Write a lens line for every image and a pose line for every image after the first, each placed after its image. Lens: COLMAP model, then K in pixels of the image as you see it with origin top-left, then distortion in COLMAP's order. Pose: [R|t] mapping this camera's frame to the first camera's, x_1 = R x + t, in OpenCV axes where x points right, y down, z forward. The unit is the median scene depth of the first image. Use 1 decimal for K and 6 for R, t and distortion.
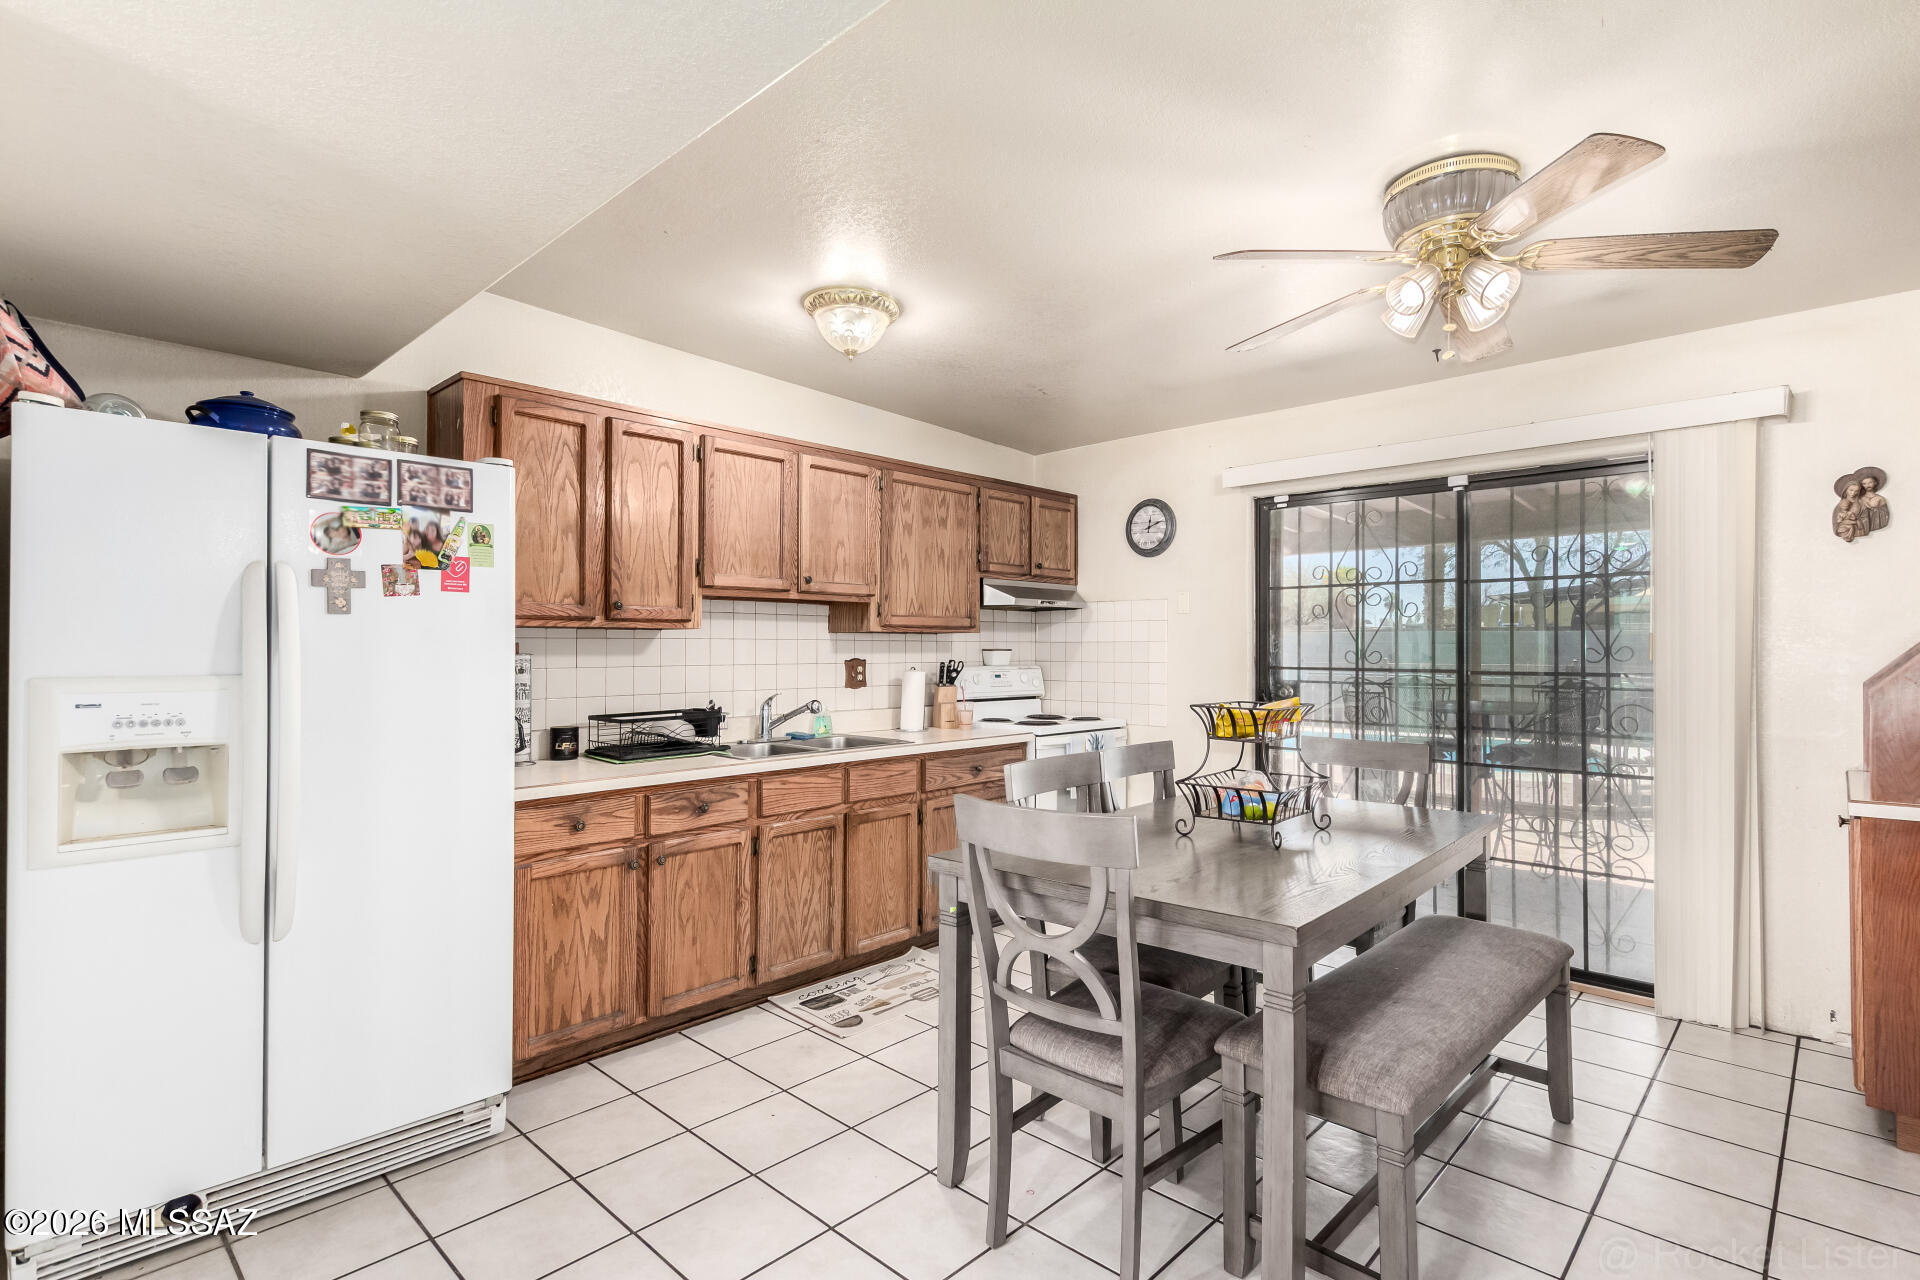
lens RADIAL K [[926.9, 0, 985.3], [0, 926.9, 647.3], [0, 0, 1]] dist [0.011053, -0.000330]
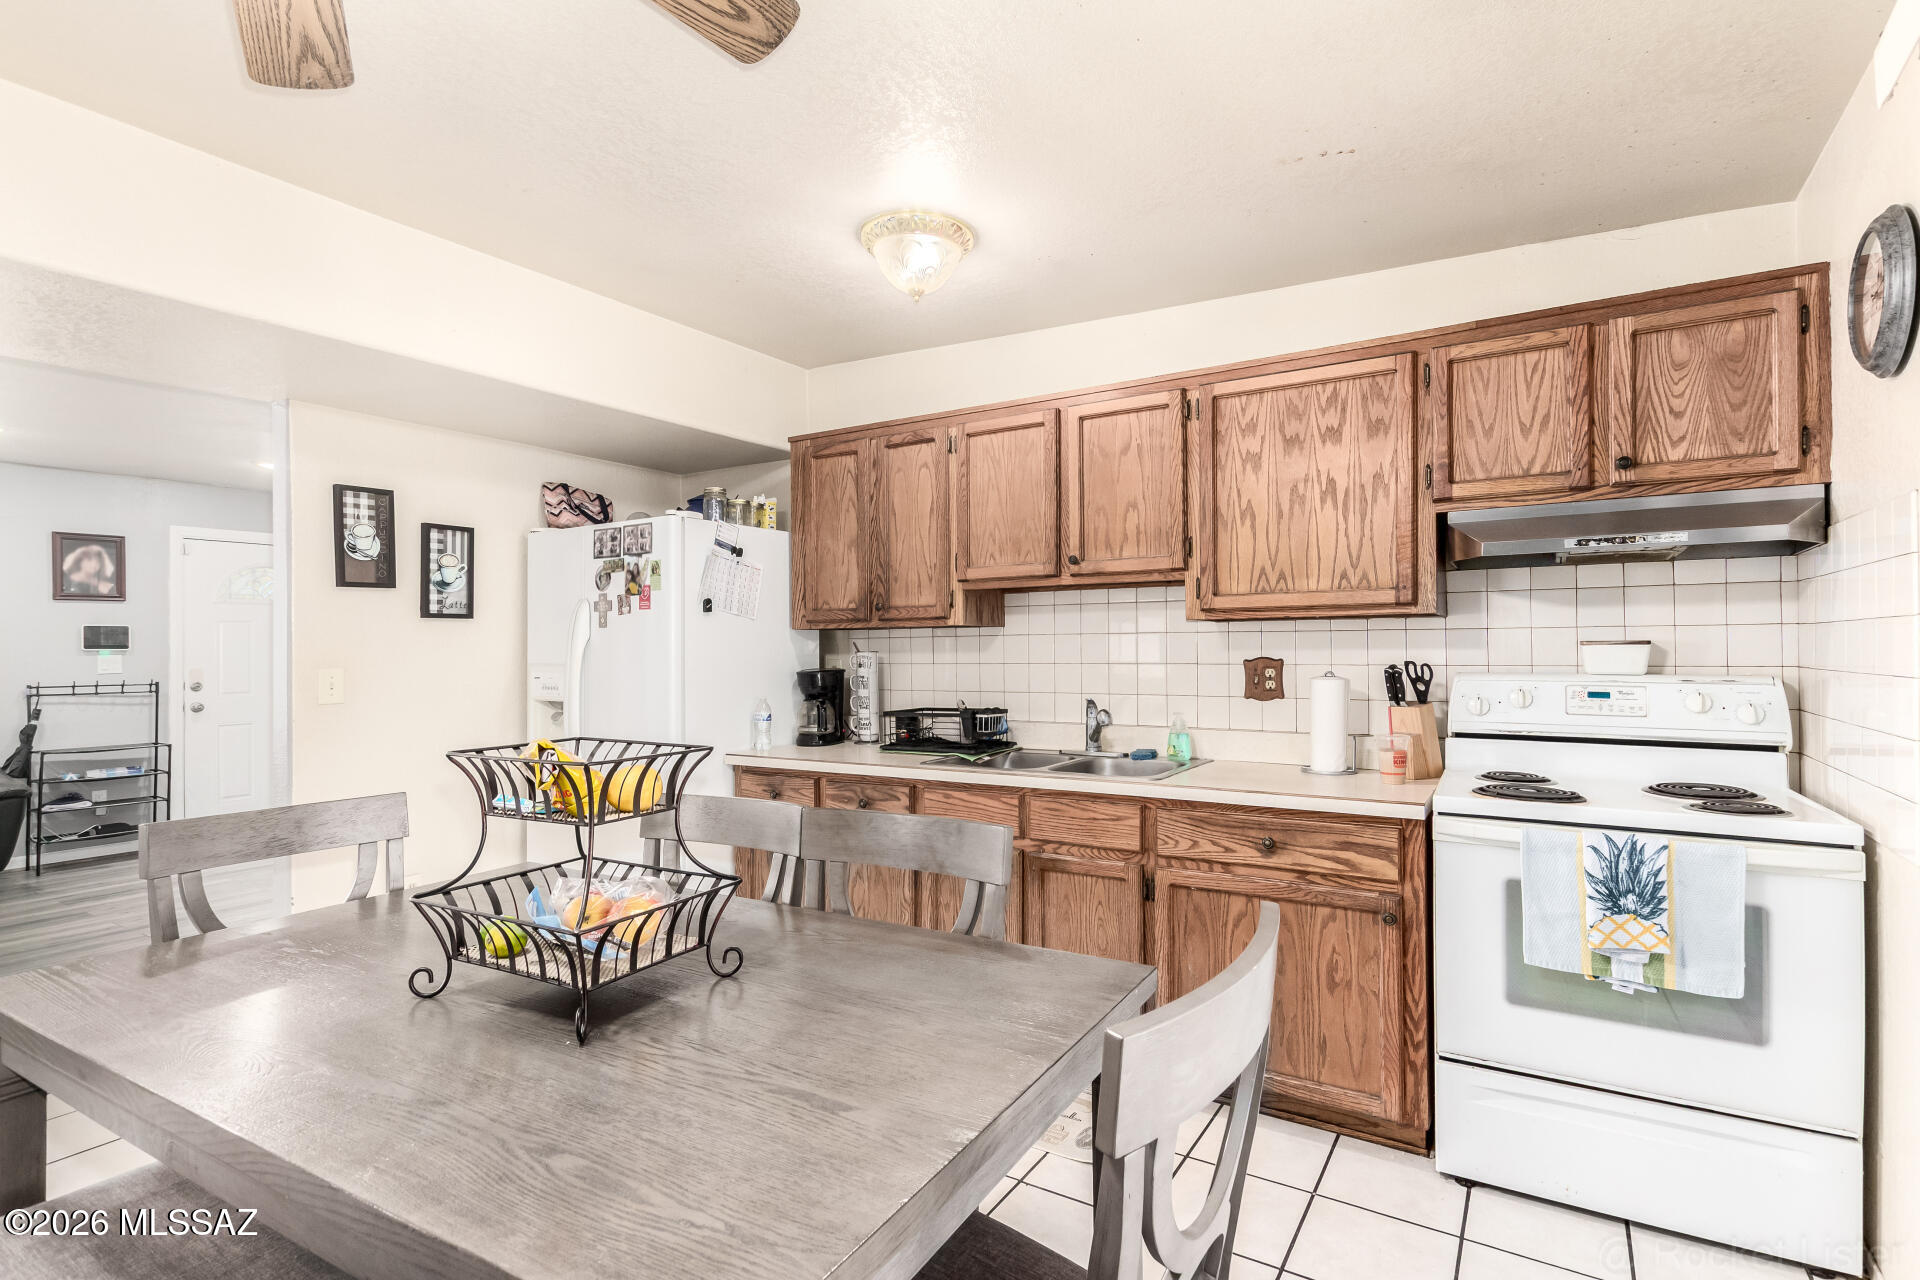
lens RADIAL K [[926.9, 0, 985.3], [0, 926.9, 647.3], [0, 0, 1]] dist [0.011053, -0.000330]
pose [[0.198986, -0.002696, -0.979999, 0.618590], [0.009382, 0.999956, -0.000846, 0.003777], [0.979957, -0.009026, 0.199002, 0.800033]]
